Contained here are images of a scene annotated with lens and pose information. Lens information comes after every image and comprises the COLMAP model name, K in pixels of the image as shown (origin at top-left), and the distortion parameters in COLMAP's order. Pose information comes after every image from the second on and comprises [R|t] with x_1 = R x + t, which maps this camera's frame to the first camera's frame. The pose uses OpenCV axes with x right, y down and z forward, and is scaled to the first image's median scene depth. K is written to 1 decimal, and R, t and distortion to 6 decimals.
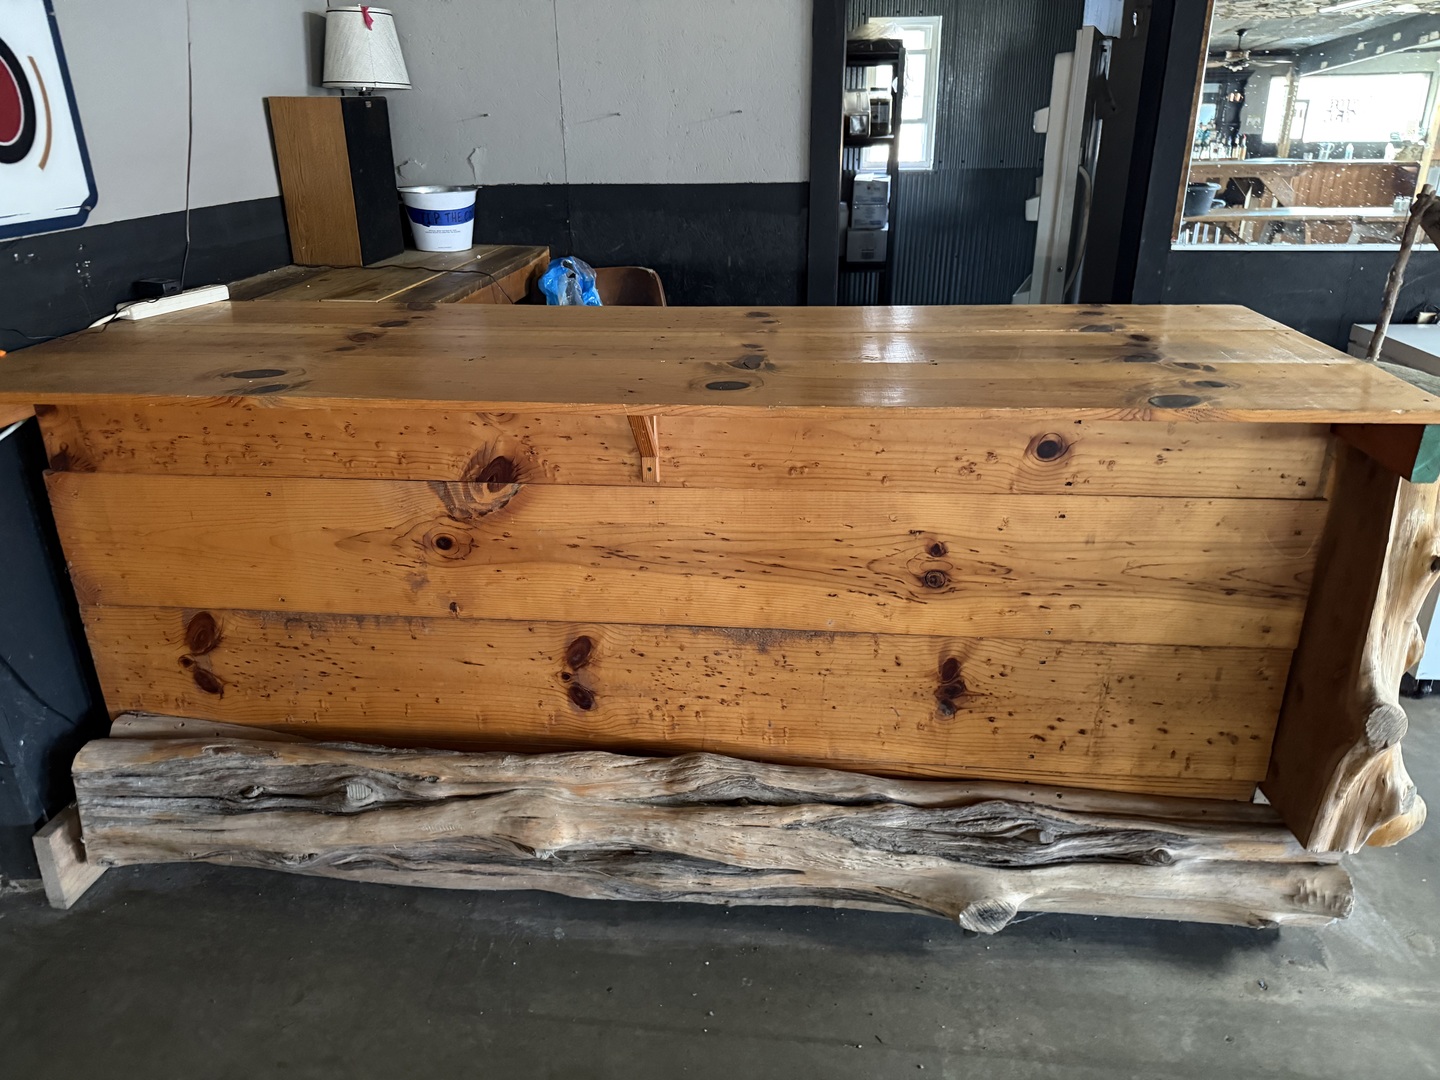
lens RADIAL K [[1012.8, 0, 711.3], [0, 1012.8, 532.0], [0, 0, 1]] dist [0.017952, -0.019545]
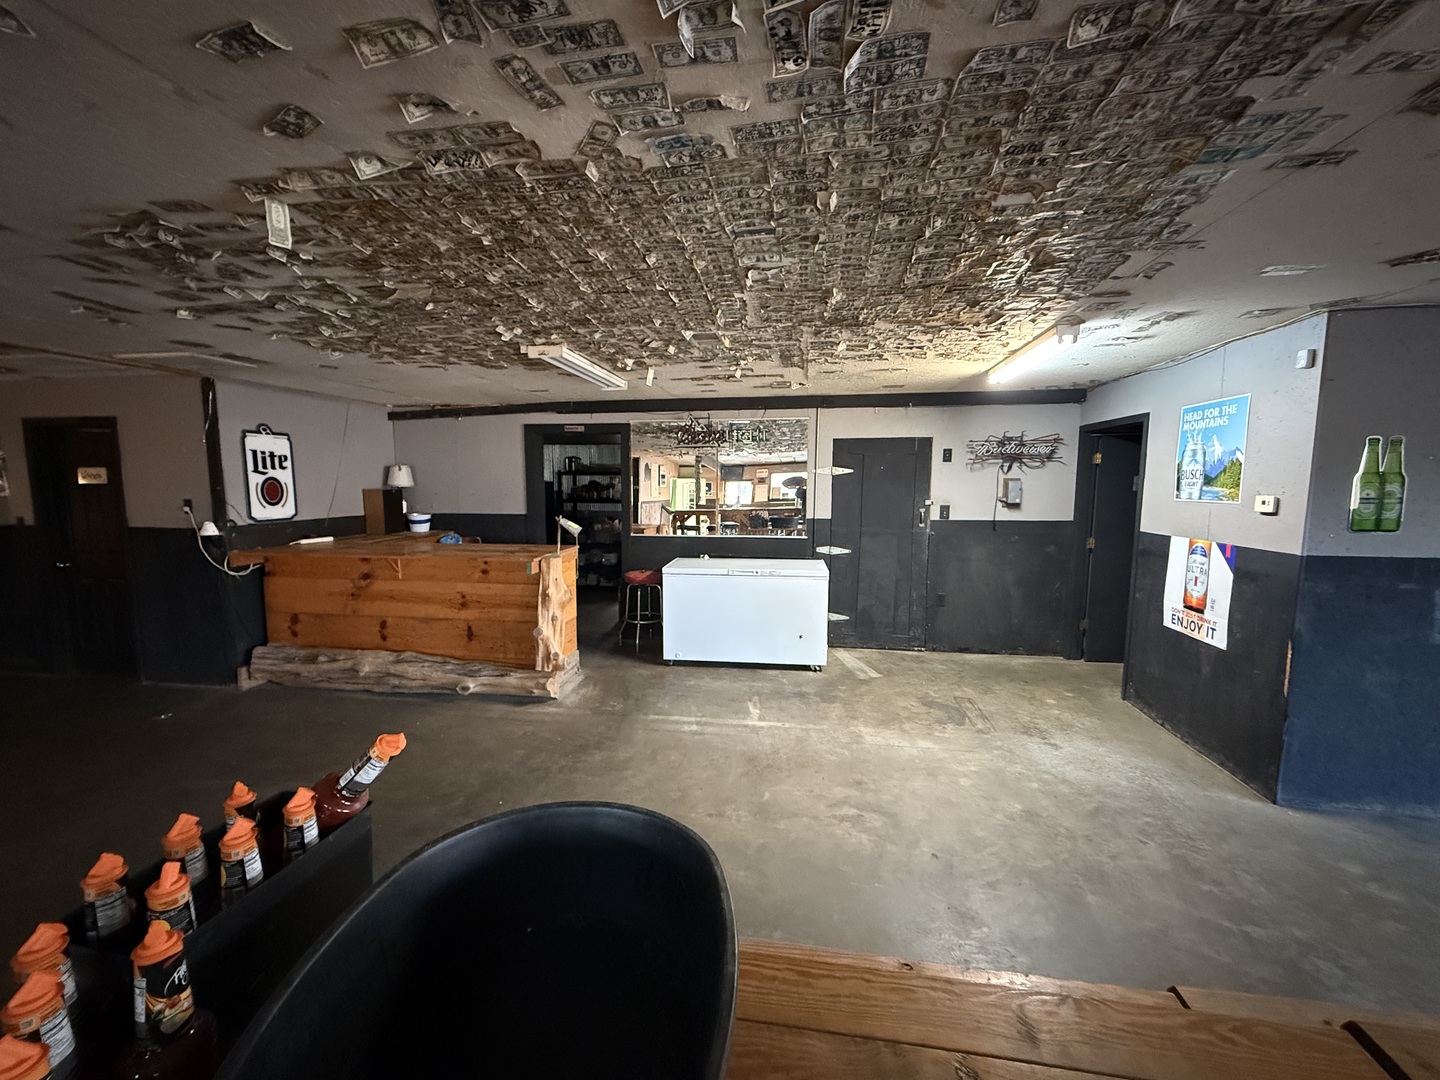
lens RADIAL K [[570.1, 0, 723.9], [0, 570.1, 538.9], [0, 0, 1]] dist [-0.003094, 0.000323]
pose [[0.999305, 0.018671, -0.032249, 1.290266], [-0.027113, 0.957985, -0.285535, 0.406490], [0.025563, 0.286211, 0.957826, -1.217523]]
